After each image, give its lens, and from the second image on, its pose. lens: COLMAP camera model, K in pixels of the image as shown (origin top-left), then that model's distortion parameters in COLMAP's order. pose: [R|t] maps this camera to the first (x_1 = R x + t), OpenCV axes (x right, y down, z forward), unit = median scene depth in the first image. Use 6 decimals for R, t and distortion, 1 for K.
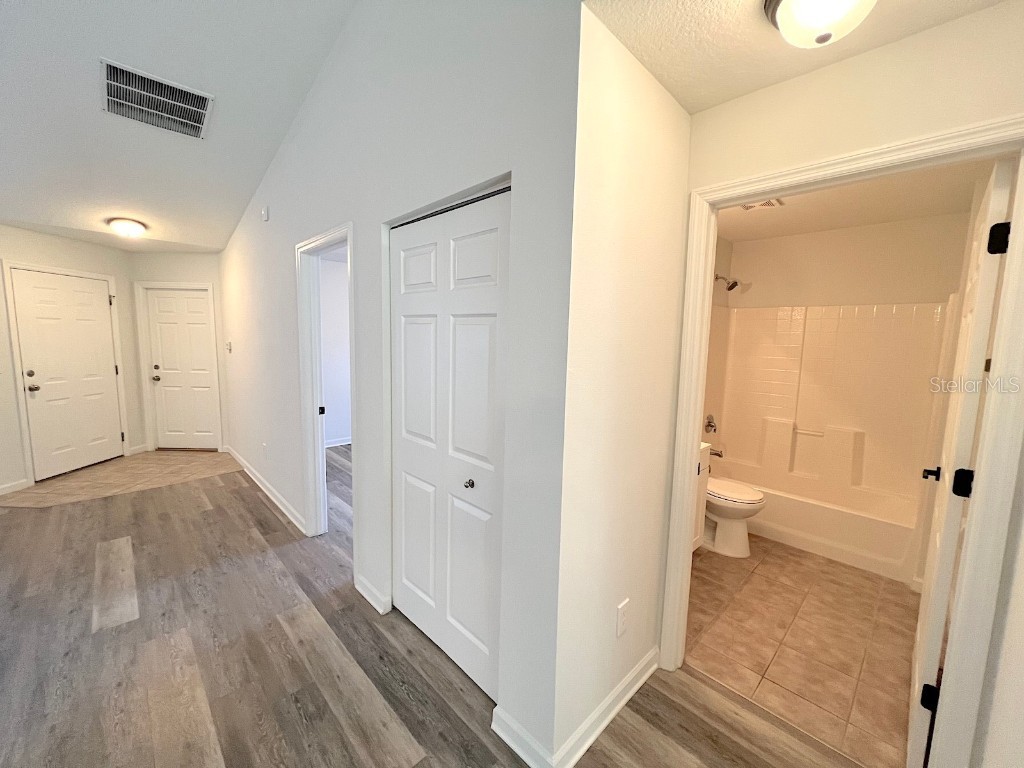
lens RADIAL K [[405.7, 0, 509.8], [0, 405.7, 383.5], [0, 0, 1]] dist [-0.004190, 0.001038]
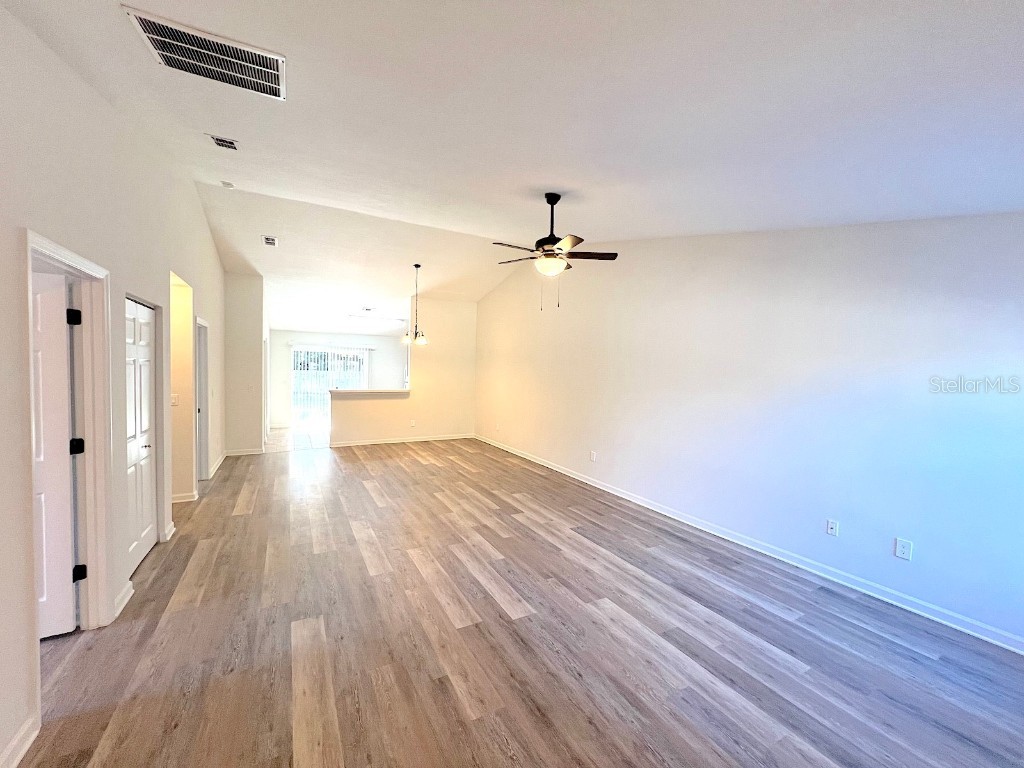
lens RADIAL K [[412.7, 0, 518.9], [0, 412.7, 386.3], [0, 0, 1]] dist [-0.001848, 0.000545]
pose [[-0.963739, -0.051768, 0.261777, -1.015437], [-0.011353, 0.988068, 0.153600, -0.157885], [-0.266605, 0.145059, -0.952827, 1.034495]]
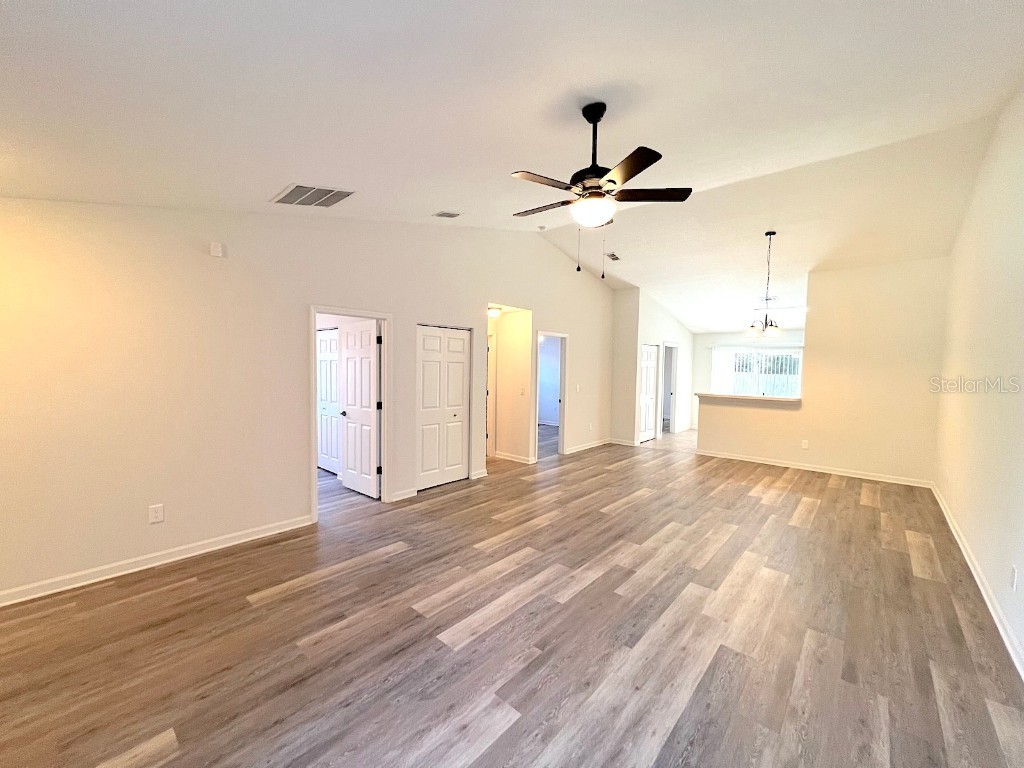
lens RADIAL K [[412.7, 0, 502.8], [0, 412.7, 386.4], [0, 0, 1]] dist [-0.001848, 0.000545]
pose [[-0.056362, -0.072067, 0.995806, -1.444381], [0.095038, 0.992475, 0.077205, -0.082759], [-0.993877, 0.098991, -0.049089, 0.334403]]
